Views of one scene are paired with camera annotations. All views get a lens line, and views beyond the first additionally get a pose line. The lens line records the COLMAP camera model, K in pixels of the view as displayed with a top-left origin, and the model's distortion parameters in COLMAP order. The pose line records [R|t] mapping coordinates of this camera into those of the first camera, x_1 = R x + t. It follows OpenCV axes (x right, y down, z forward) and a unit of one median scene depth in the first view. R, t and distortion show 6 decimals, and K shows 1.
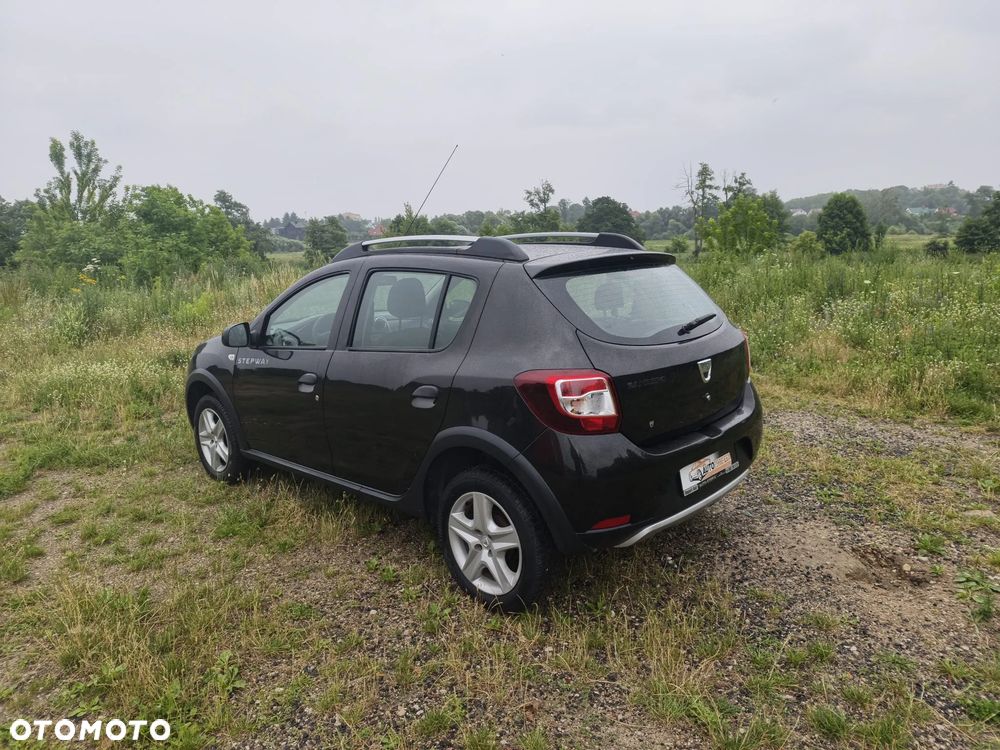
lens RADIAL K [[691.6, 0, 496.6], [0, 691.6, 367.9], [0, 0, 1]] dist [0.027301, -0.035615]
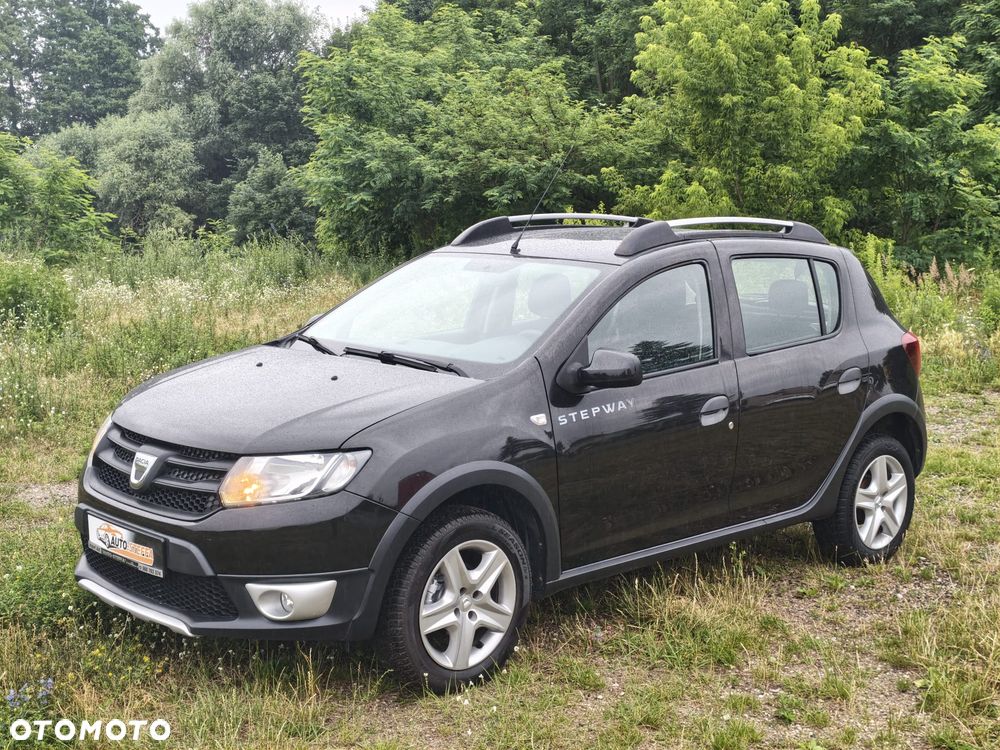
lens RADIAL K [[1374.6, 0, 494.7], [0, 1374.6, 374.7], [0, 0, 1]] dist [0.063985, 0.000000]
pose [[0.059734, -0.092315, 0.993936, -1.698937], [0.158040, 0.984031, 0.081898, -0.168961], [-0.985624, 0.152189, 0.073369, 1.089872]]
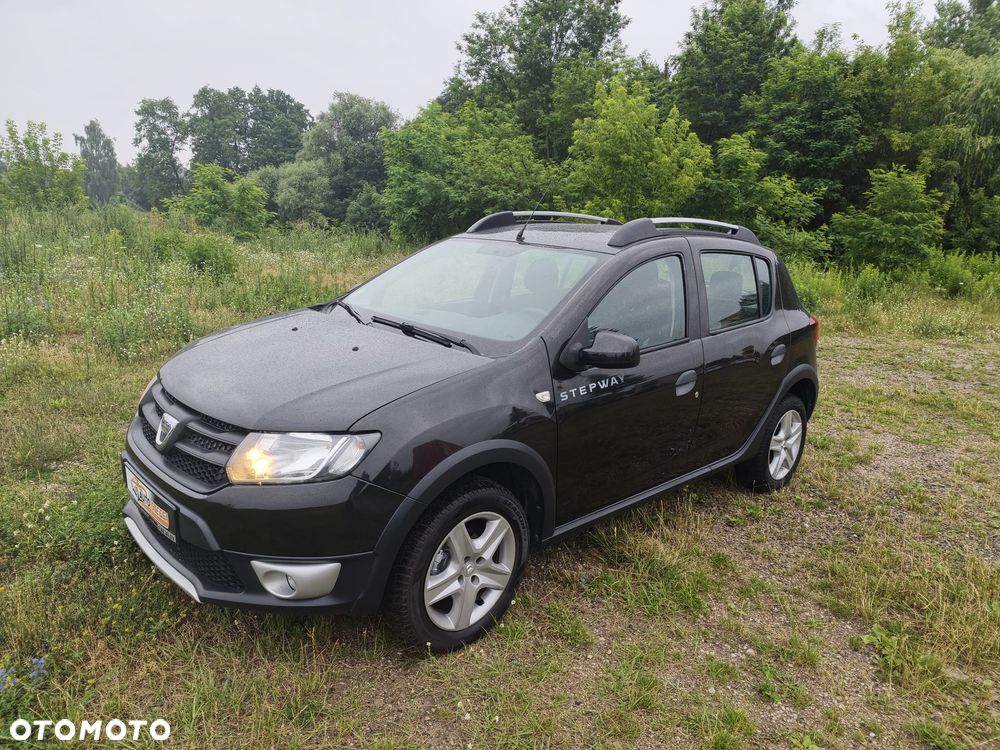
lens RADIAL K [[691.6, 0, 489.1], [0, 691.6, 371.7], [0, 0, 1]] dist [0.027301, -0.035615]
pose [[0.054668, -0.181623, 0.981848, -1.111083], [0.115256, 0.977893, 0.174474, -0.168052], [-0.991830, 0.103626, 0.074392, 1.149025]]
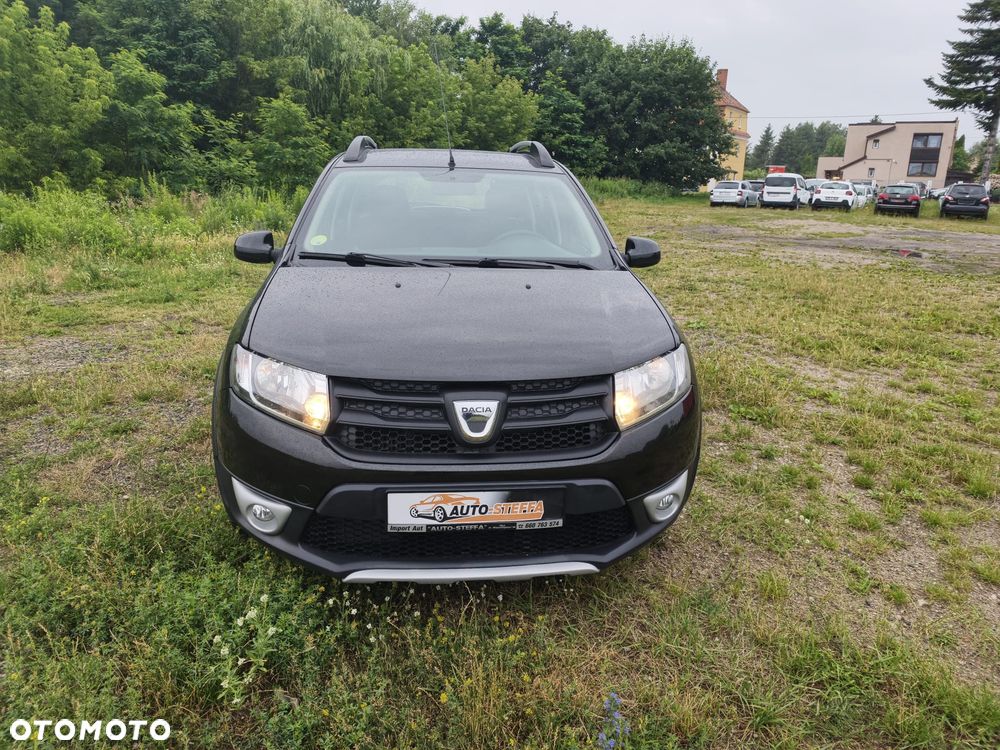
lens RADIAL K [[691.6, 0, 492.8], [0, 691.6, 375.2], [0, 0, 1]] dist [0.027301, -0.035615]
pose [[-0.759952, -0.163029, 0.629202, -0.827807], [0.121399, 0.915397, 0.383810, -0.265676], [-0.638542, 0.368062, -0.675866, 1.841973]]
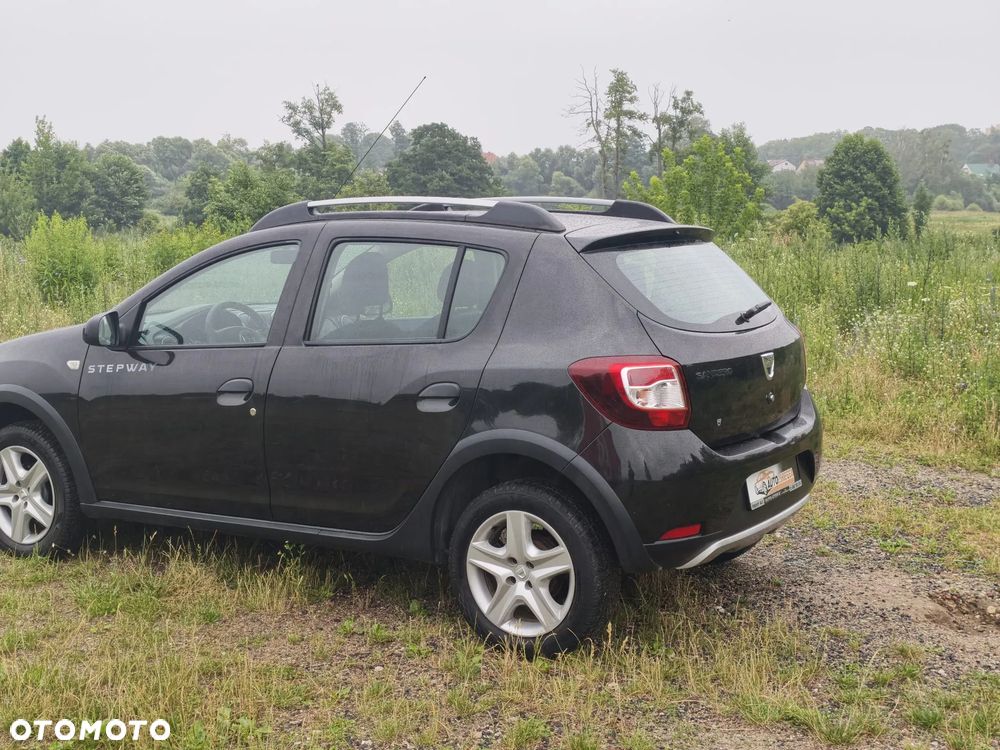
lens RADIAL K [[1374.6, 0, 506.9], [0, 1374.6, 377.5], [0, 0, 1]] dist [0.063985, 0.000000]
pose [[0.978035, 0.002908, 0.208420, -0.287852], [0.008985, 0.998385, -0.056091, 0.087438], [-0.208246, 0.056731, 0.976430, -0.458494]]
